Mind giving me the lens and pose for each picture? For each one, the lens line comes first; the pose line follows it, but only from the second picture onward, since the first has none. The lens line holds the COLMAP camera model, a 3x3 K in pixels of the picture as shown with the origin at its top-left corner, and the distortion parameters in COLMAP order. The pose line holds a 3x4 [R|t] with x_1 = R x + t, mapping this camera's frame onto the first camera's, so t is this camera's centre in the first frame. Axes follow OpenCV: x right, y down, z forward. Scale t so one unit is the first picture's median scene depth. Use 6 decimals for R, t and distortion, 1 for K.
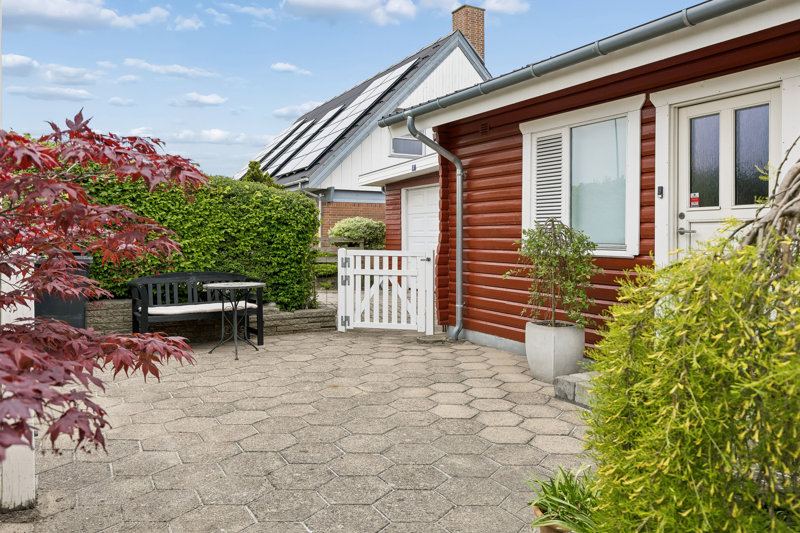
lens RADIAL K [[571.9, 0, 402.3], [0, 571.9, 265.0], [0, 0, 1]] dist [0.010192, 0.001173]
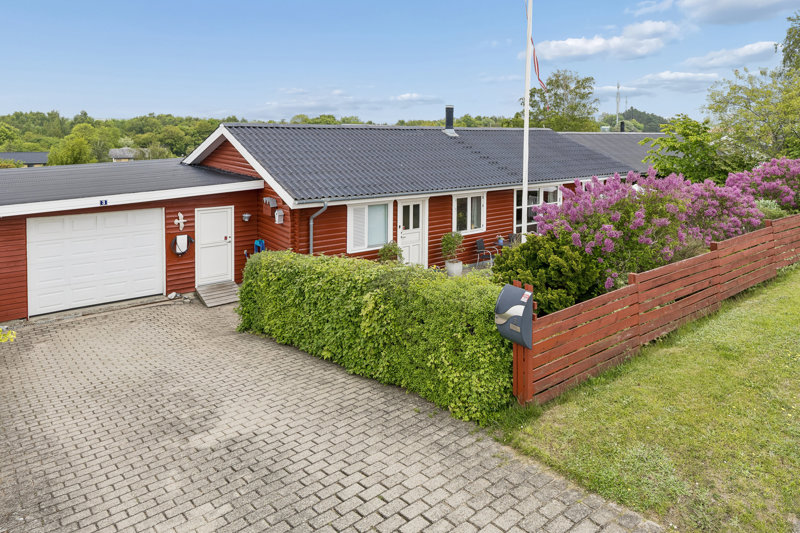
lens RADIAL K [[513.4, 0, 399.9], [0, 513.4, 266.3], [0, 0, 1]] dist [-0.002128, 0.002846]
pose [[-0.138991, -0.268867, 0.953096, -2.425672], [0.034551, 0.960535, 0.276004, -0.714023], [-0.989691, 0.071293, -0.124216, 1.328386]]
